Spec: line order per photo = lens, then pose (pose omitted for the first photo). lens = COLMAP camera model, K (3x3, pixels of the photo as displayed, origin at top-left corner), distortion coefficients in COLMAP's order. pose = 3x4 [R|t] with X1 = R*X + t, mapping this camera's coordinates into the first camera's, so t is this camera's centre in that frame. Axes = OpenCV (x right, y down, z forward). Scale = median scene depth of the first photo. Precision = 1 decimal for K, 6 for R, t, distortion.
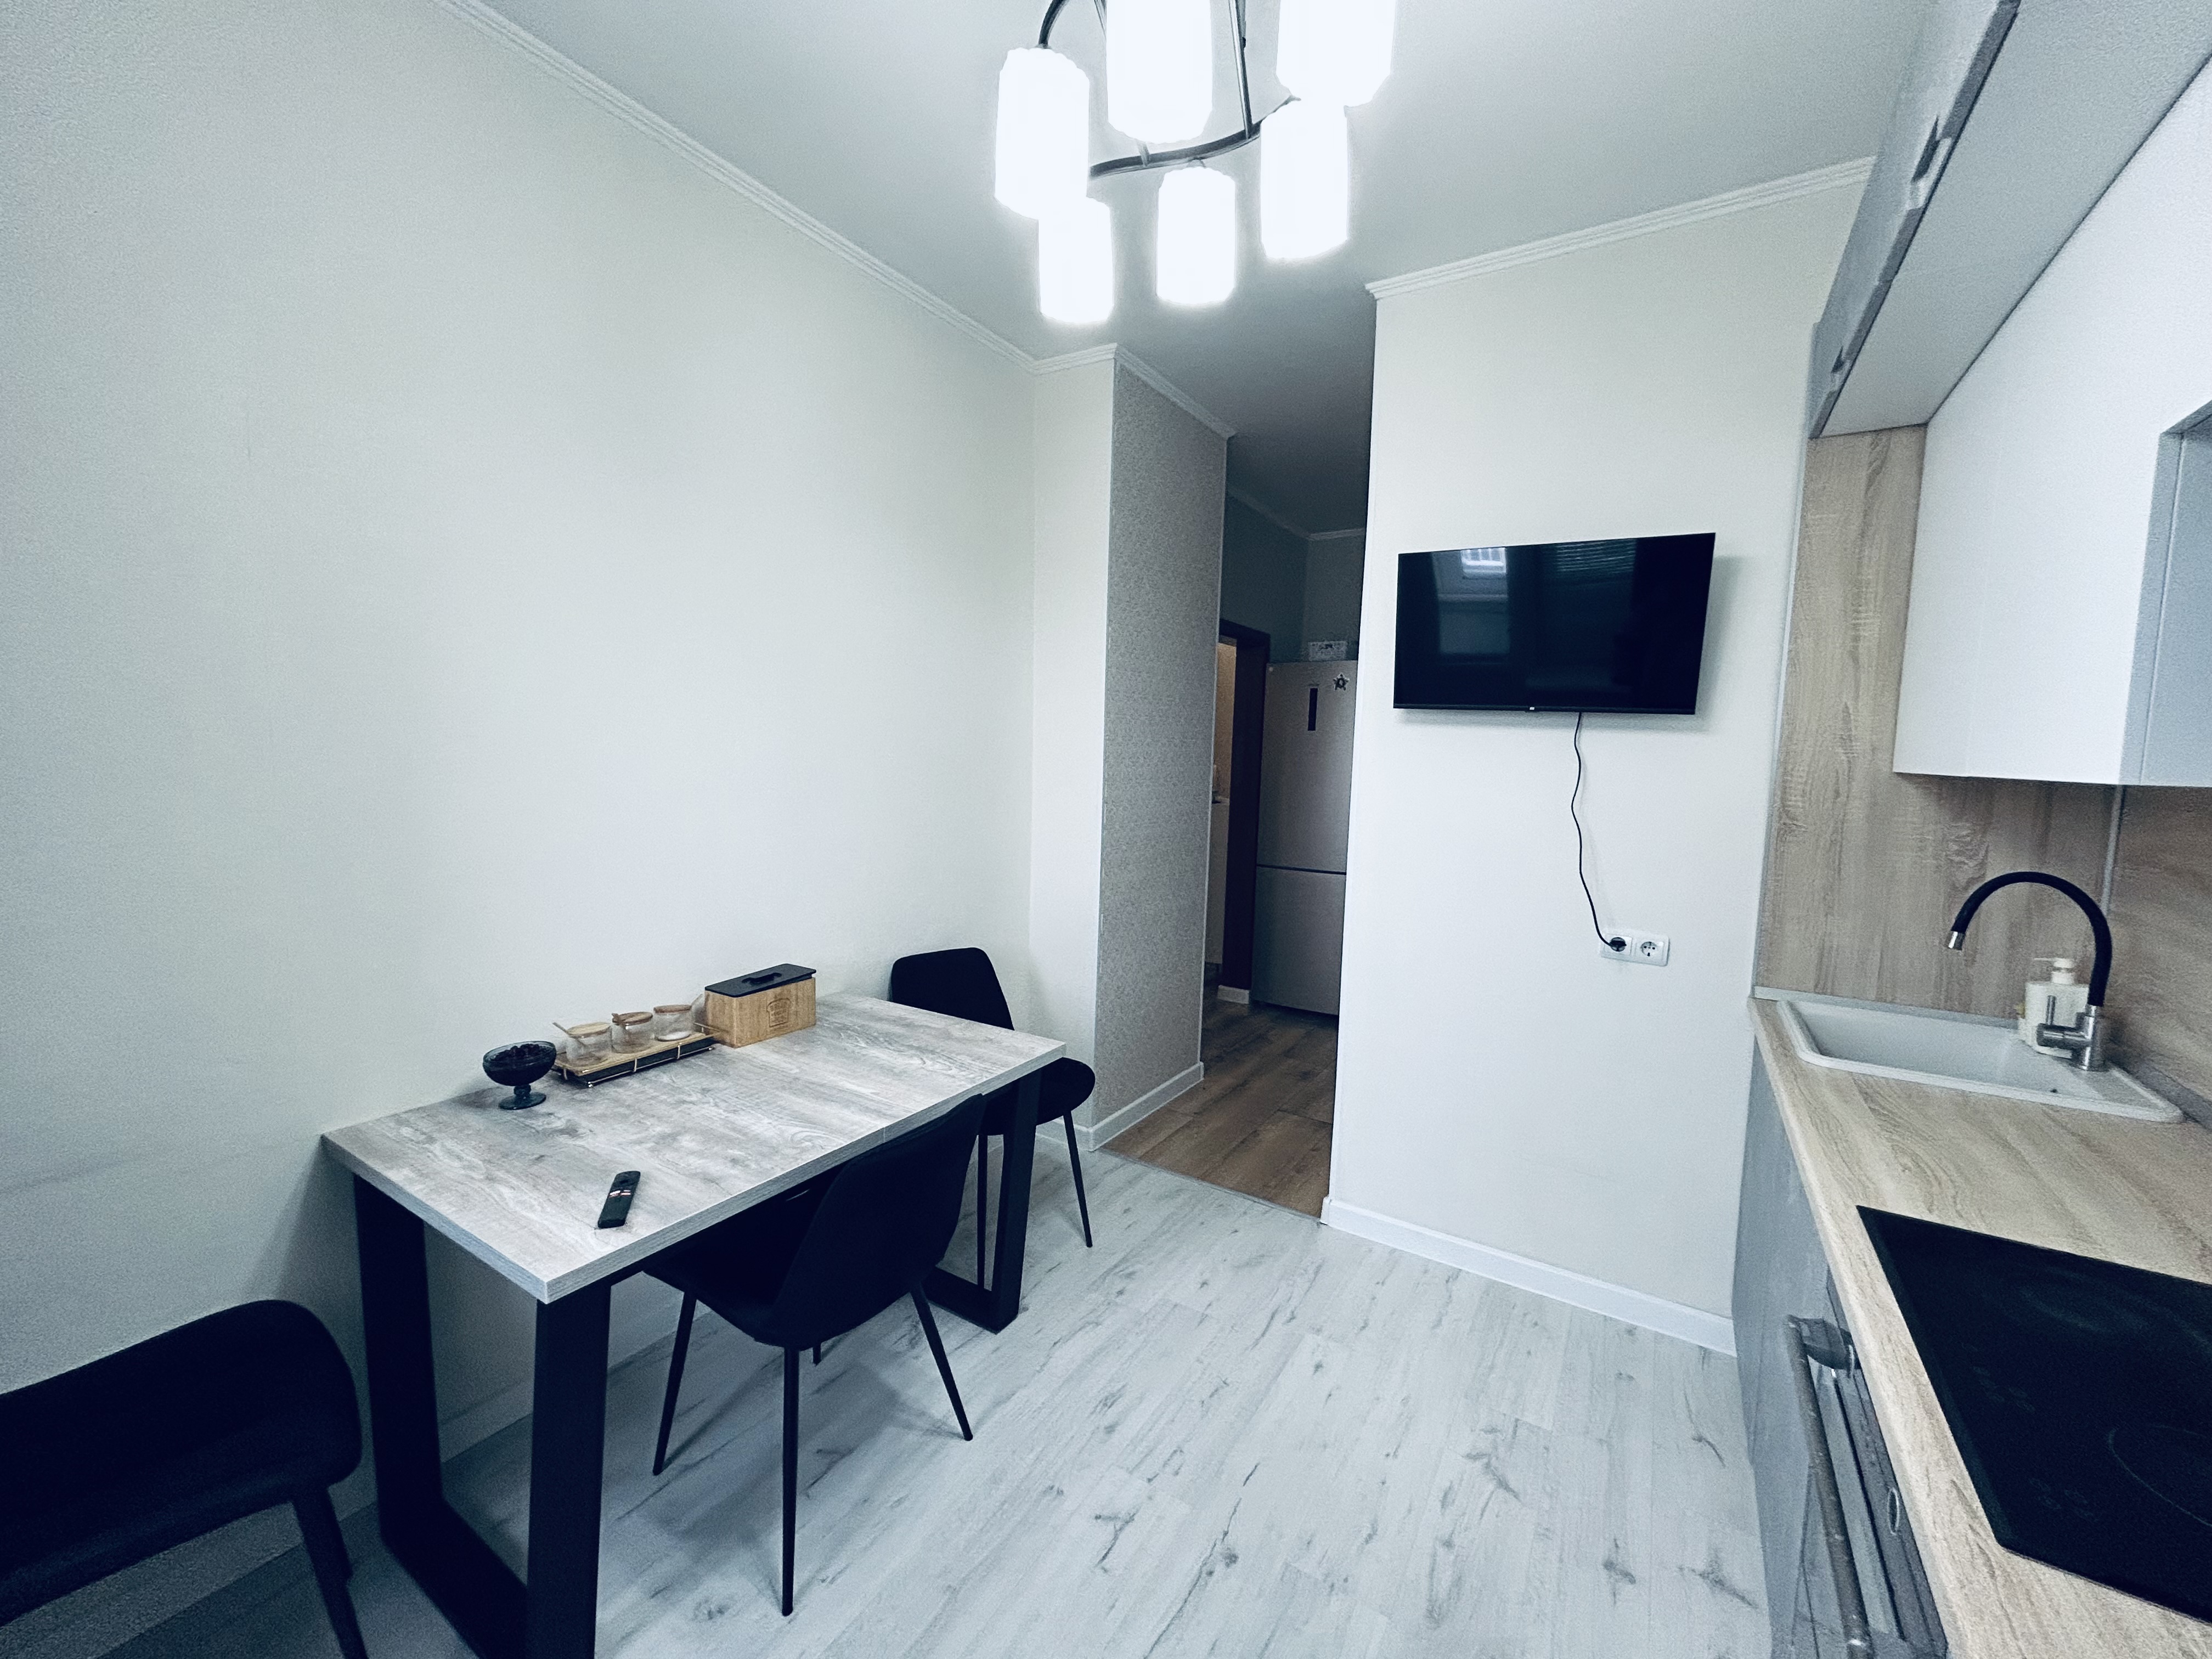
lens RADIAL K [[878.6, 0, 1111.3], [0, 878.6, 822.0], [0, 0, 1]] dist [-0.003701, -0.000007]
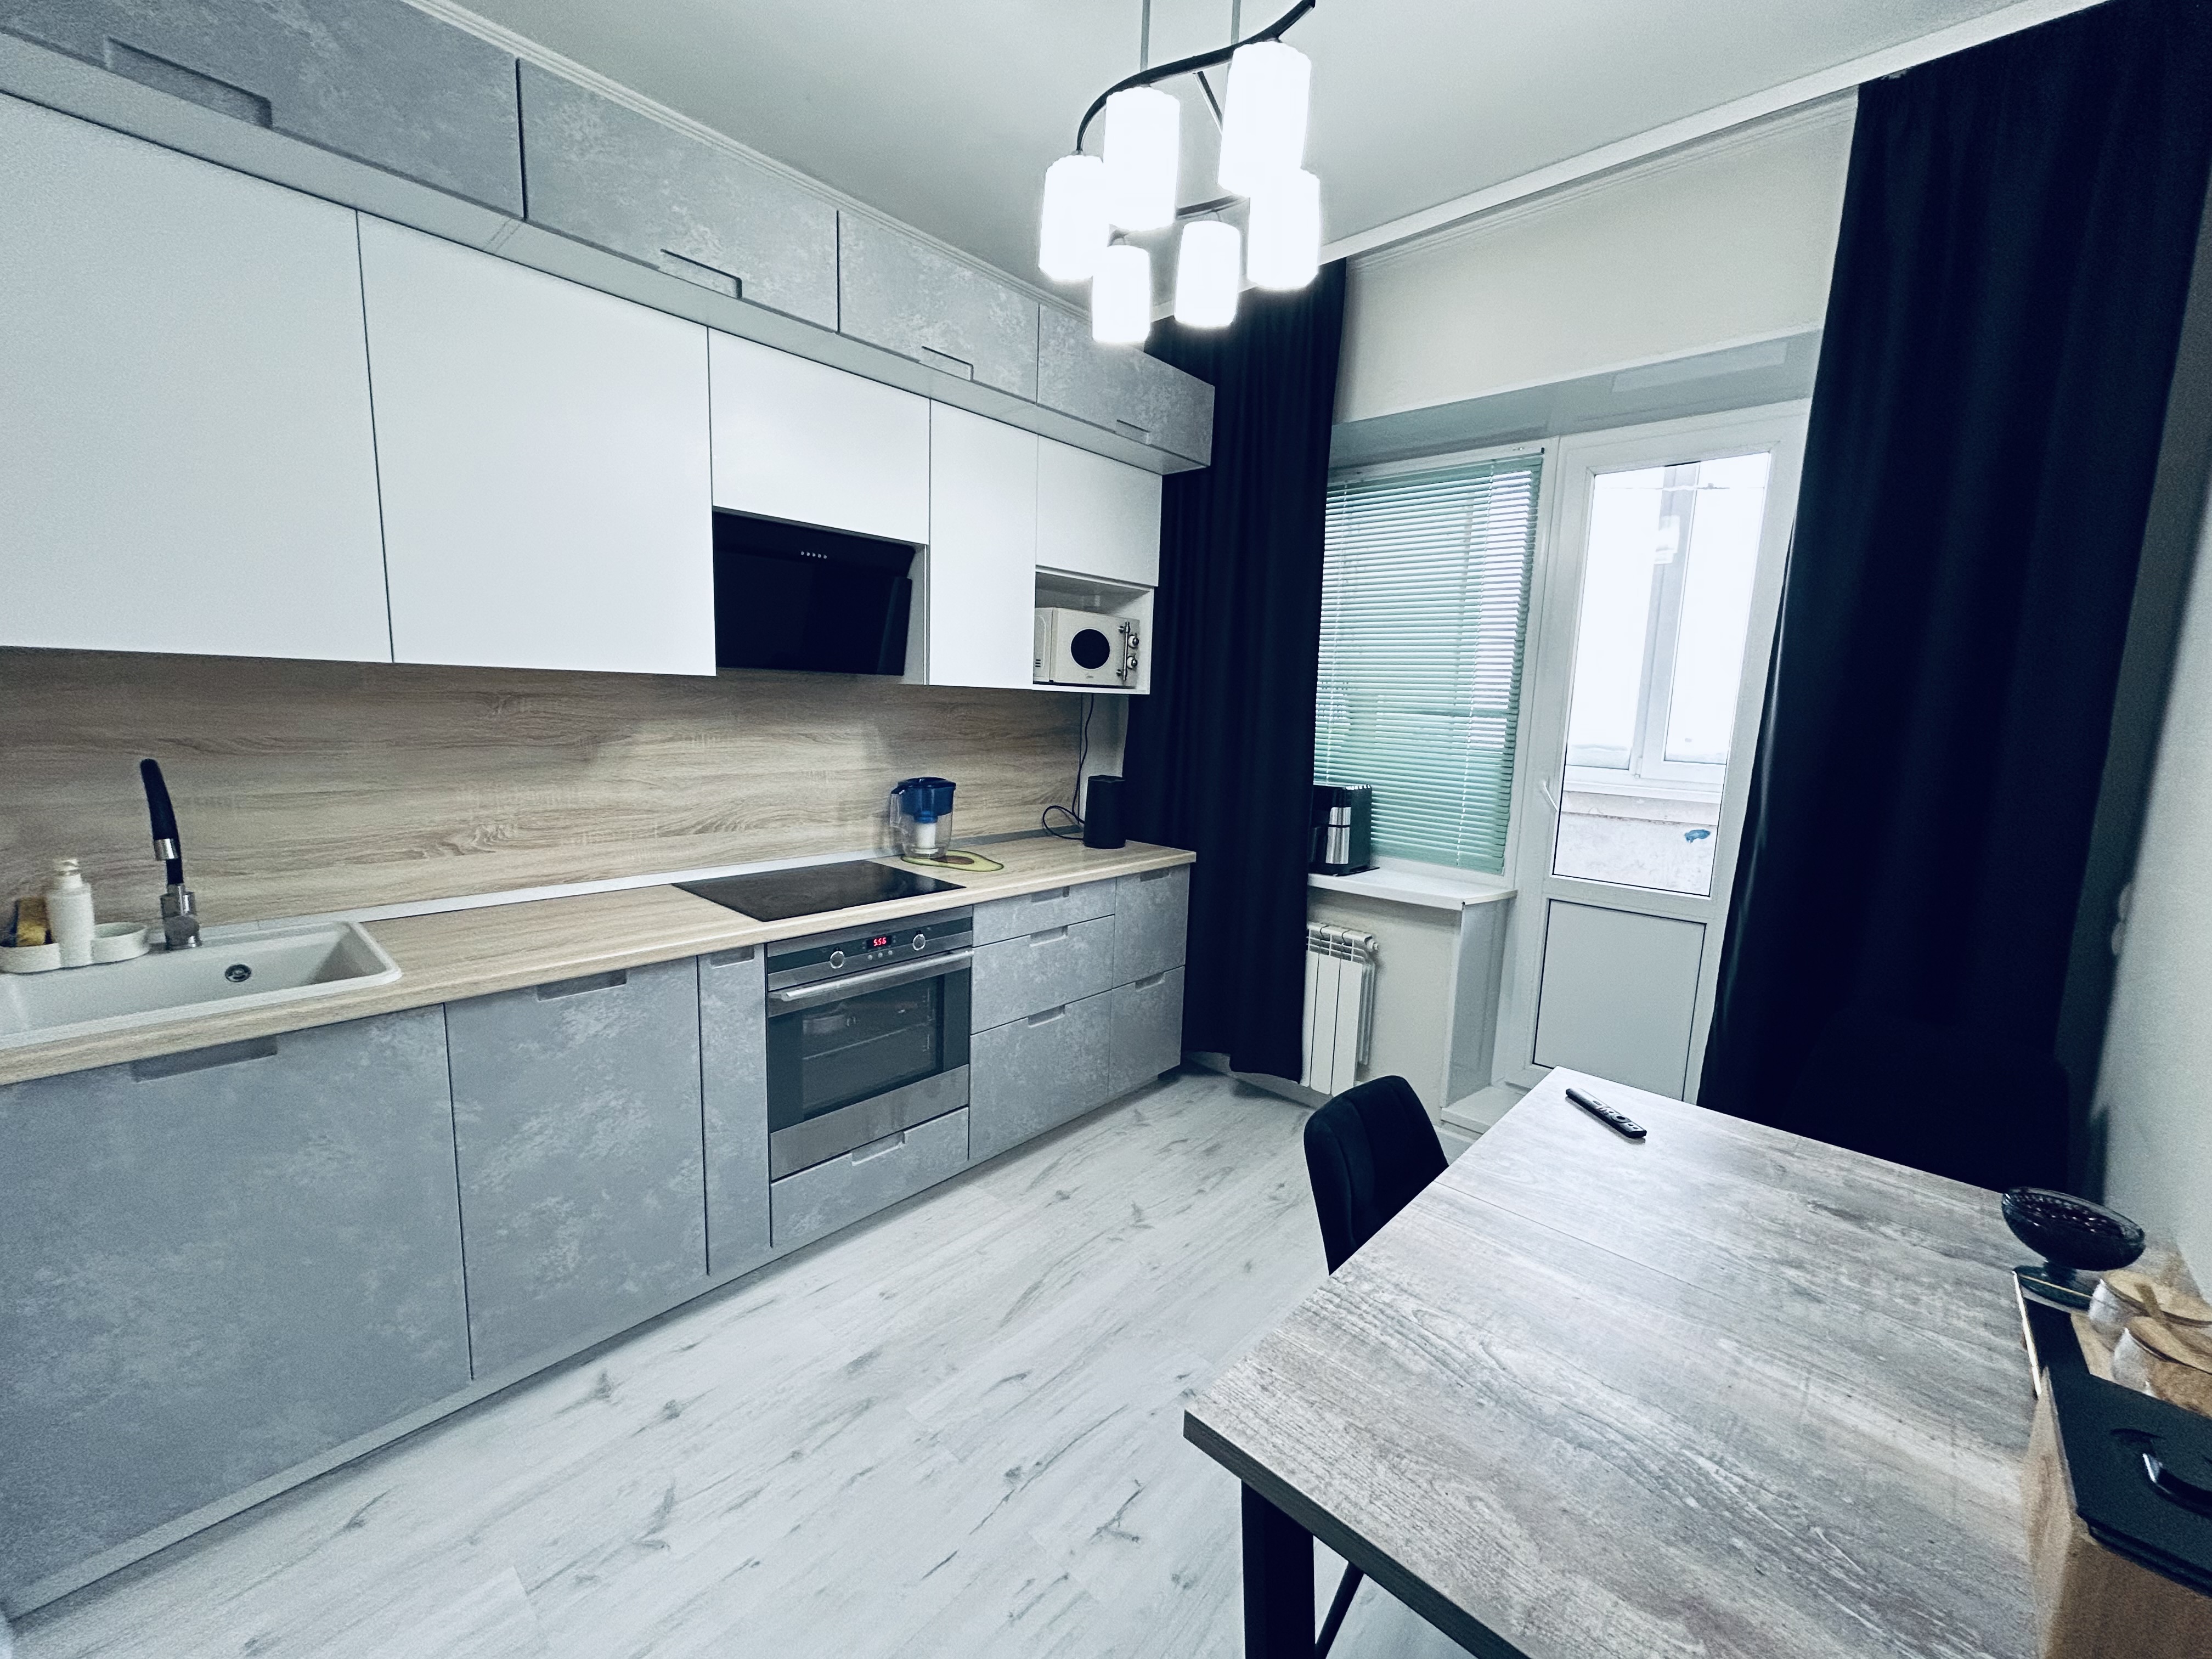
lens RADIAL K [[878.6, 0, 1110.9], [0, 878.6, 826.2], [0, 0, 1]] dist [-0.003701, -0.000007]
pose [[-0.982700, -0.080026, 0.167020, -0.083183], [-0.040103, 0.972376, 0.229948, -0.127788], [-0.180808, 0.219272, -0.958764, 1.734451]]
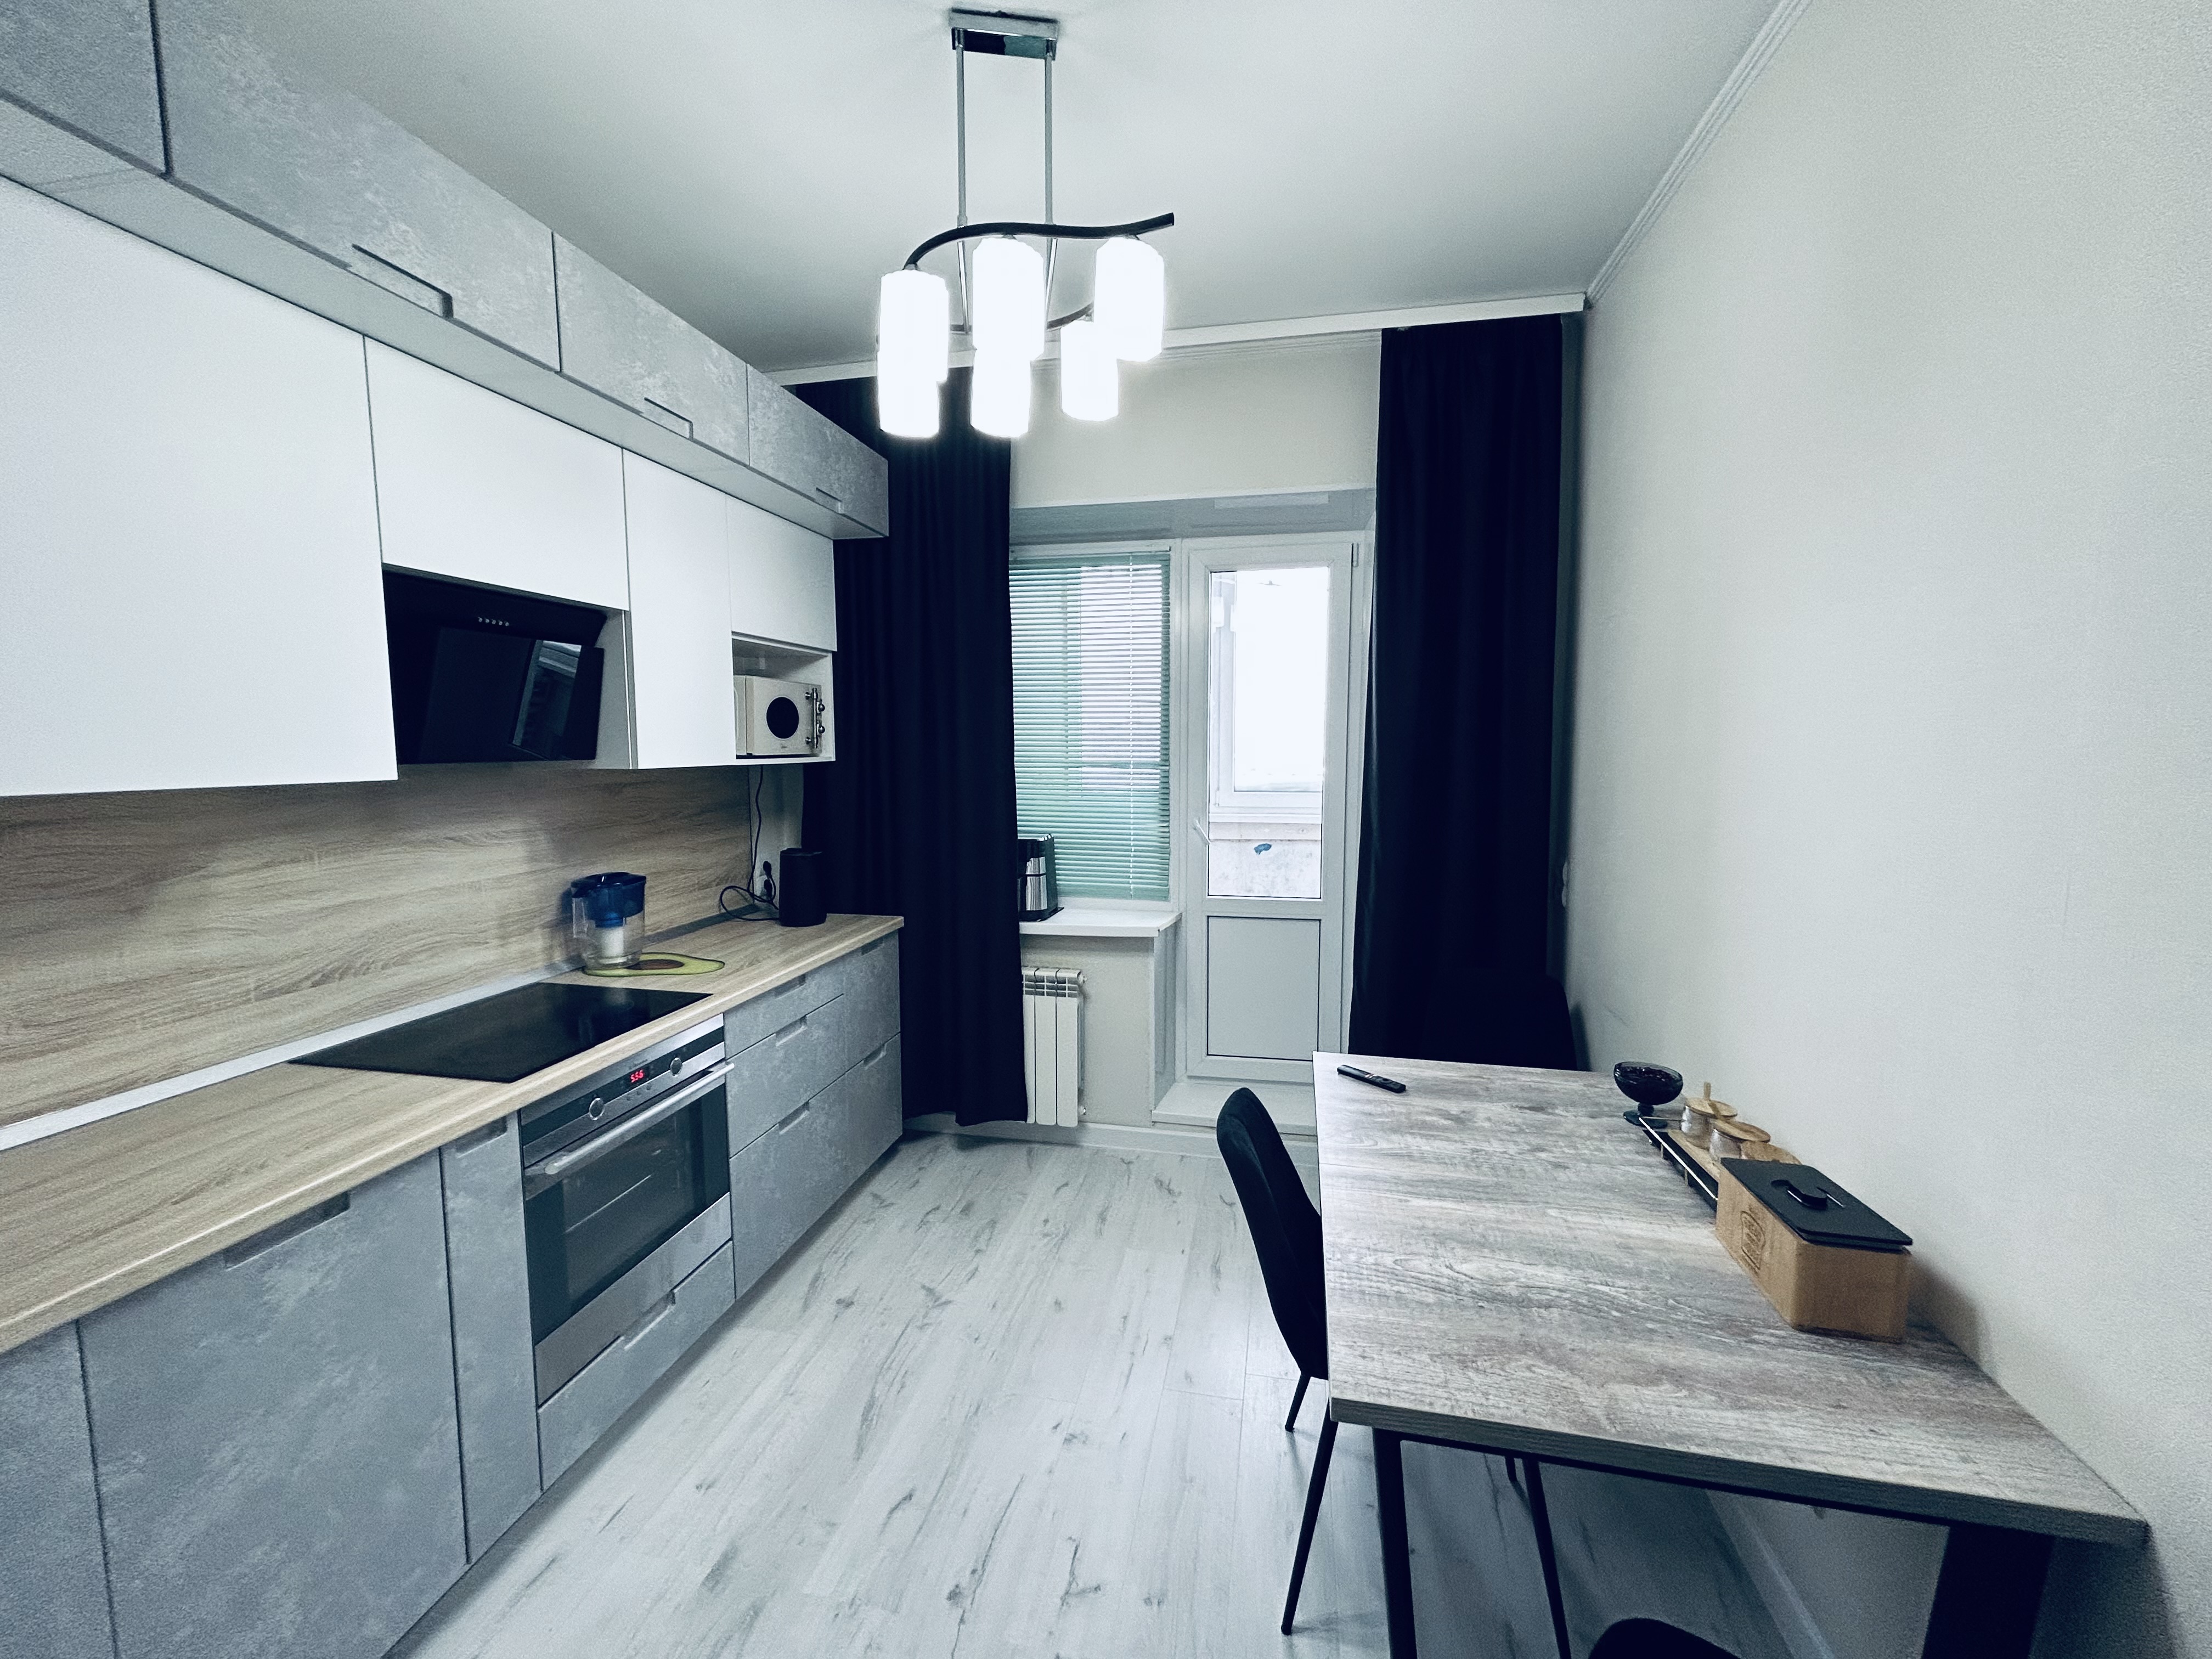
lens RADIAL K [[878.6, 0, 1105.5], [0, 878.6, 825.8], [0, 0, 1]] dist [-0.003701, -0.000007]
pose [[-0.936781, 0.013354, -0.349661, 0.299739], [-0.048159, 0.984842, 0.166637, -0.173380], [0.346586, 0.172942, -0.921938, 1.755714]]
